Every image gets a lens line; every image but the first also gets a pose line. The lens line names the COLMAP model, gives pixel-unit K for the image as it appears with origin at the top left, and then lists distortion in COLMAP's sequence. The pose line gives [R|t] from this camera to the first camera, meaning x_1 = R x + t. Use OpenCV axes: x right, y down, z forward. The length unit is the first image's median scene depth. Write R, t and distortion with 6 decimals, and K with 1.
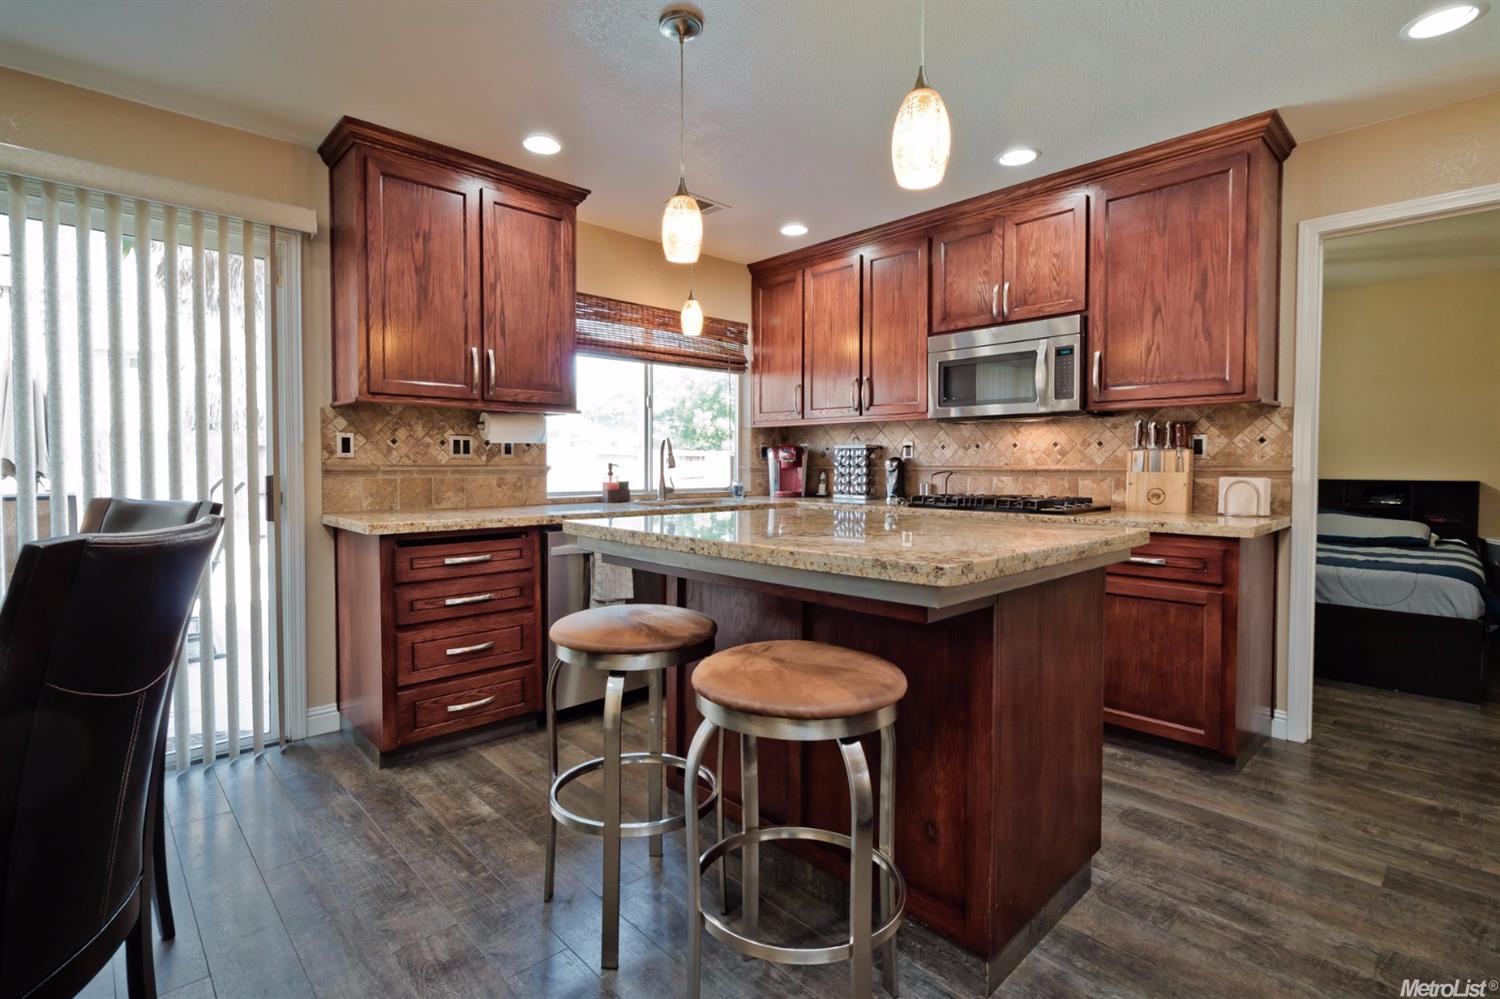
lens RADIAL K [[717.5, 0, 752.5], [0, 717.5, 488.4], [0, 0, 1]] dist [0.004054, 0.000893]
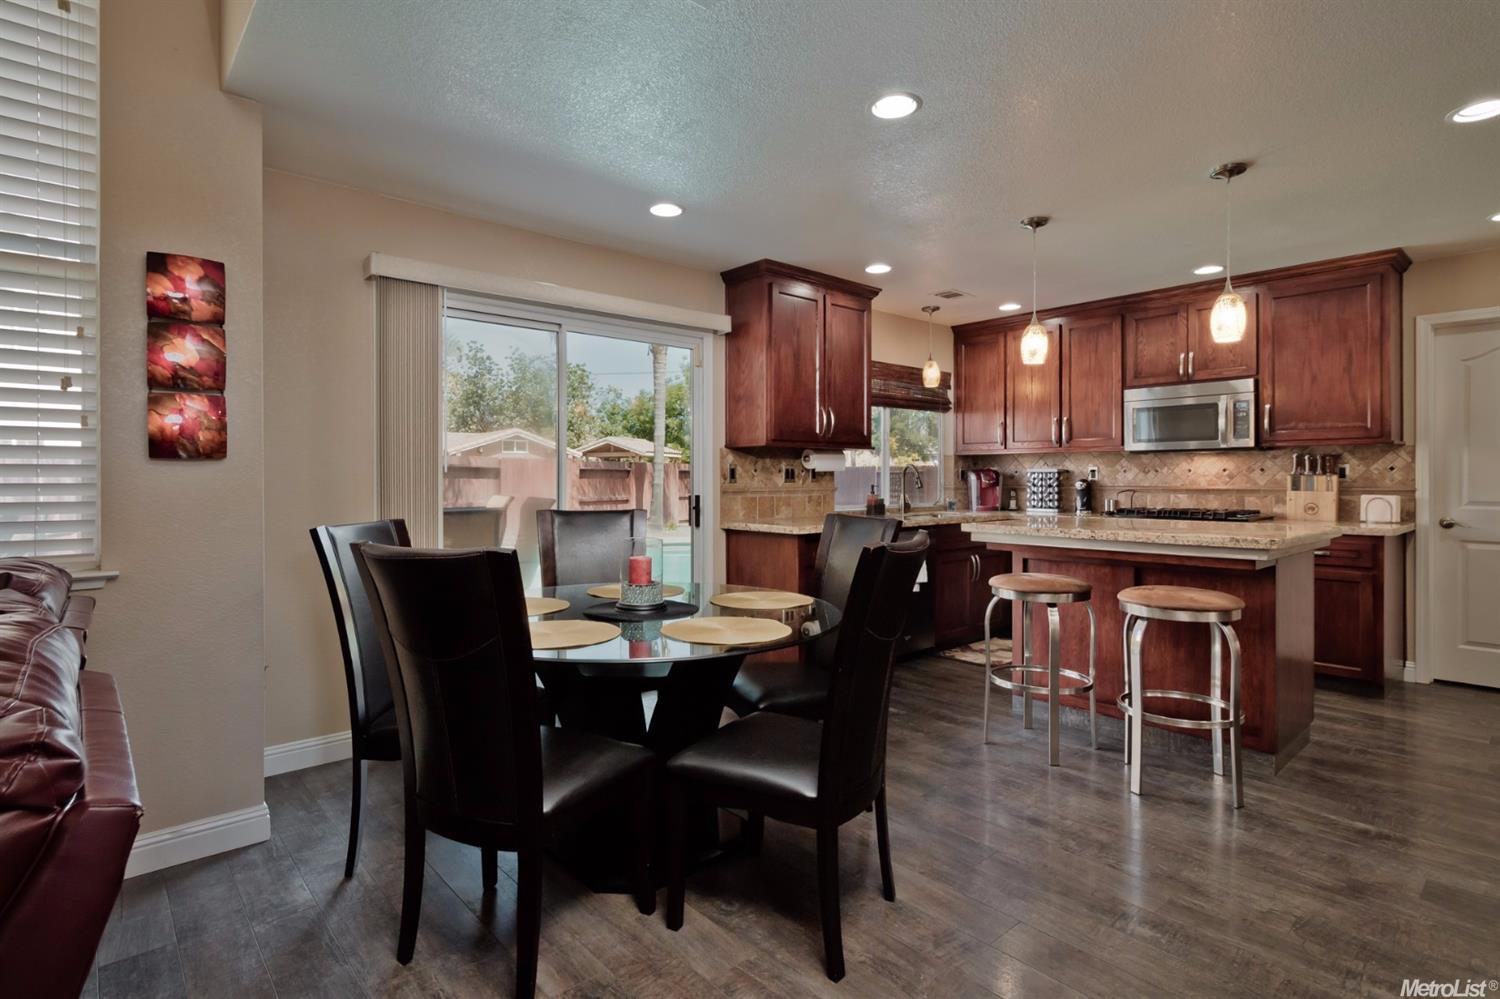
lens RADIAL K [[754.1, 0, 749.9], [0, 754.1, 484.3], [0, 0, 1]] dist [-0.000320, -0.000413]
pose [[0.999061, -0.002431, -0.043256, -0.429798], [0.001273, 0.999640, -0.026794, 0.001227], [0.043305, 0.026714, 0.998705, -0.468234]]
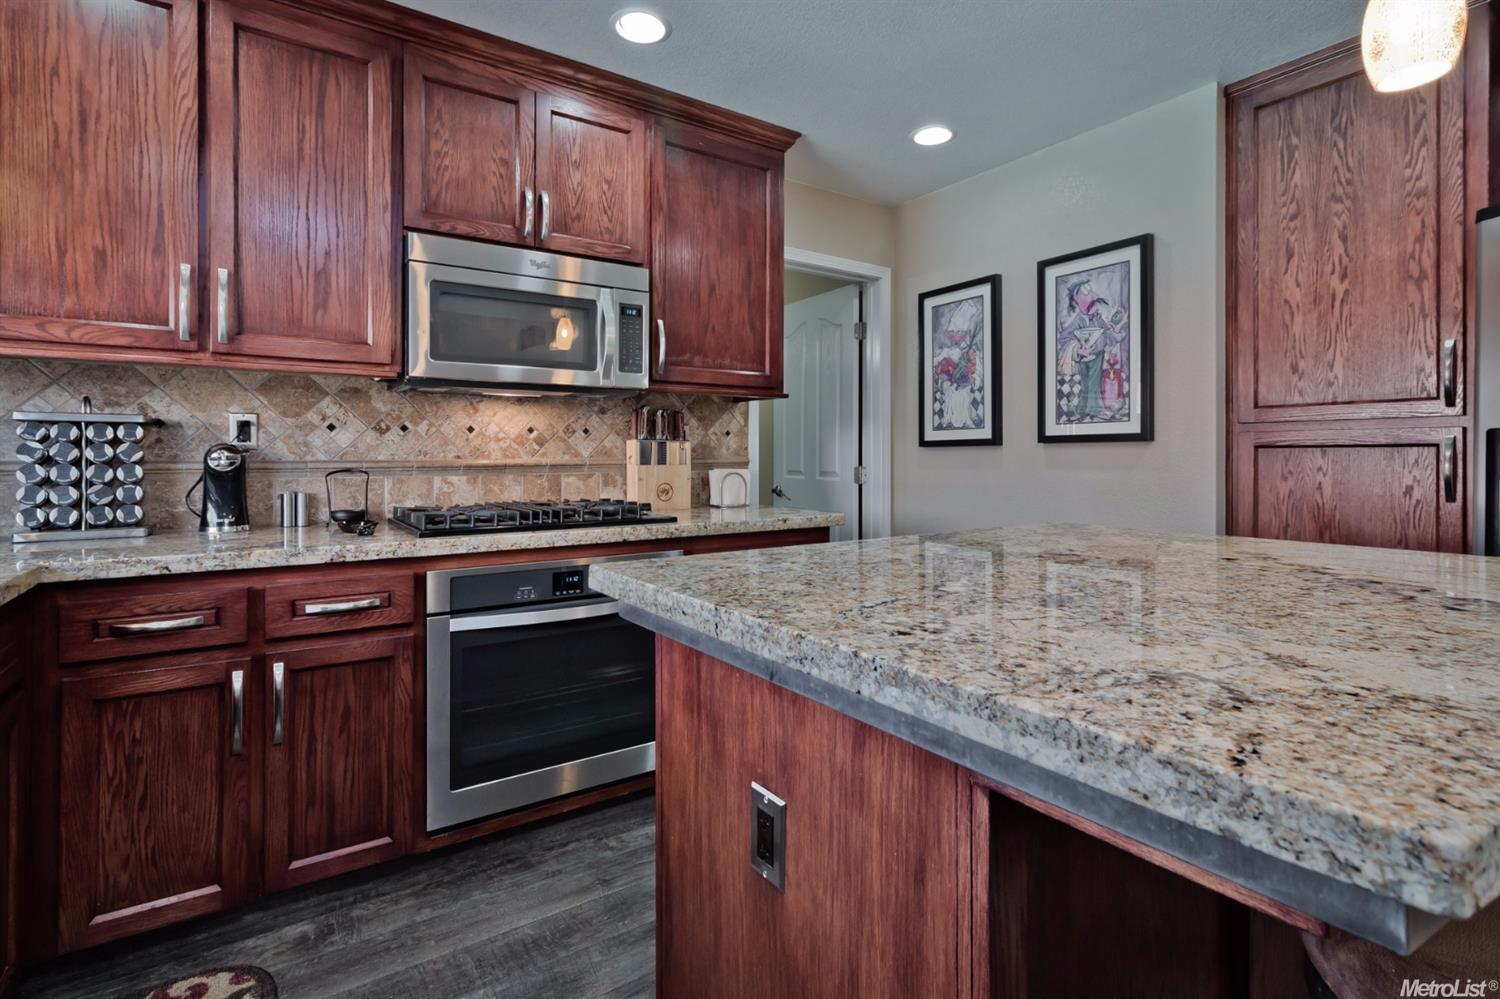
lens RADIAL K [[717.5, 0, 727.9], [0, 717.5, 459.1], [0, 0, 1]] dist [0.004054, 0.000893]
pose [[0.166595, -0.008019, 0.985993, -0.296312], [0.035369, 0.999372, 0.002152, -0.028119], [-0.985391, 0.034516, 0.166774, 0.737196]]
